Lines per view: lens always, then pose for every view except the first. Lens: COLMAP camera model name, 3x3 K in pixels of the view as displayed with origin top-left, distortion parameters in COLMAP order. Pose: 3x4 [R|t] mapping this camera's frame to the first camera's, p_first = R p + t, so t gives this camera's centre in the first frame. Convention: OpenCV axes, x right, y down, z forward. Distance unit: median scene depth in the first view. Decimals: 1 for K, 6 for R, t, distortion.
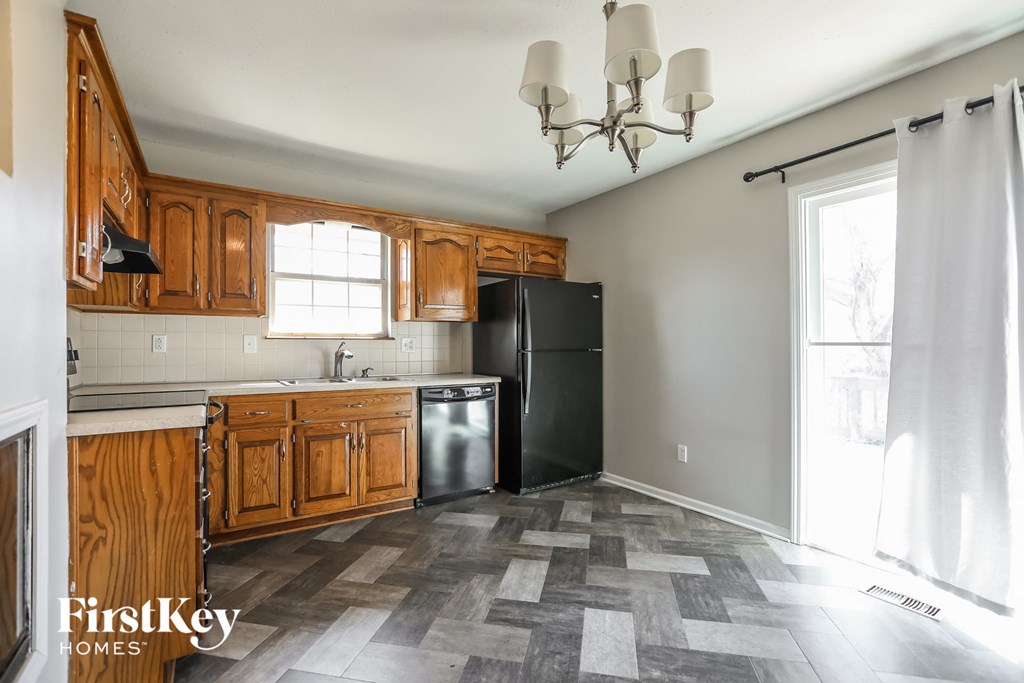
lens RADIAL K [[460.7, 0, 507.7], [0, 460.7, 338.0], [0, 0, 1]] dist [-0.053393, 0.025071]
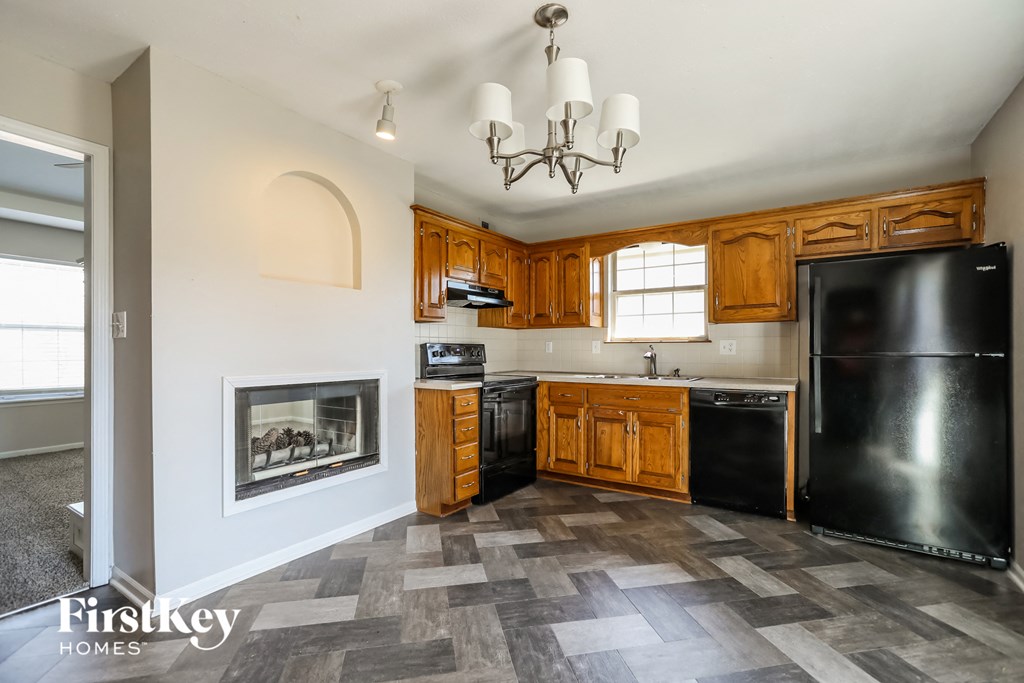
lens RADIAL K [[460.7, 0, 507.7], [0, 460.7, 338.0], [0, 0, 1]] dist [-0.053393, 0.025071]
pose [[0.392331, -0.018774, -0.919633, 0.674766], [0.015735, 0.999782, -0.013698, 0.001574], [0.919690, -0.009096, 0.392541, 0.242424]]
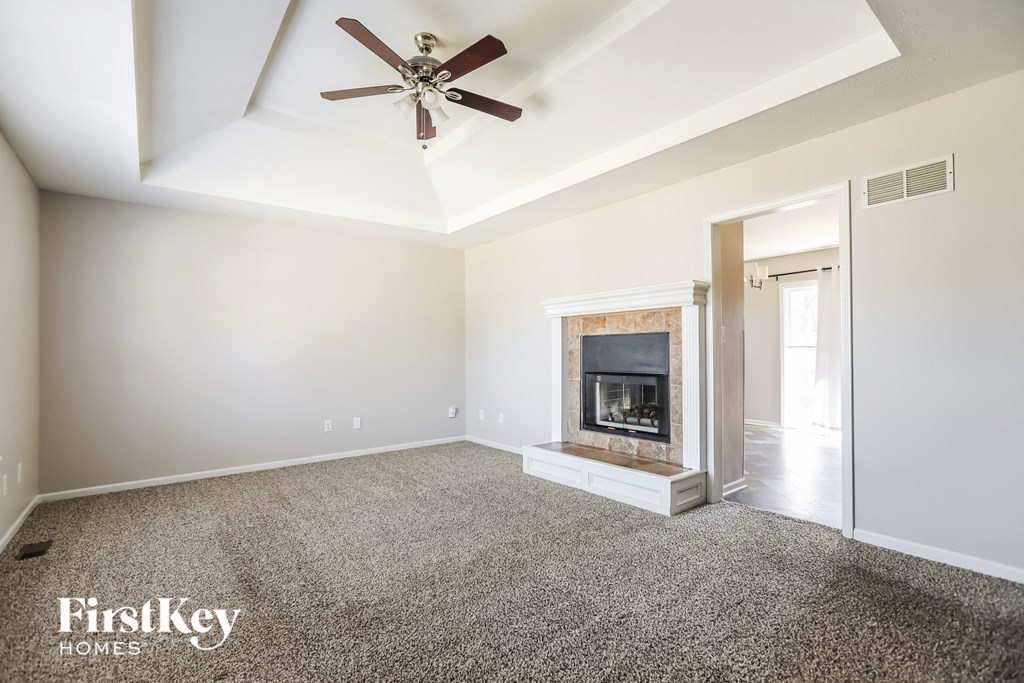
lens RADIAL K [[468.3, 0, 512.0], [0, 468.3, 341.5], [0, 0, 1]] dist [-0.047927, -0.000110]
pose [[0.995910, -0.005313, 0.090195, -0.033598], [0.005401, 0.999985, -0.000740, -0.000745], [-0.090189, 0.001224, 0.995924, -0.043477]]
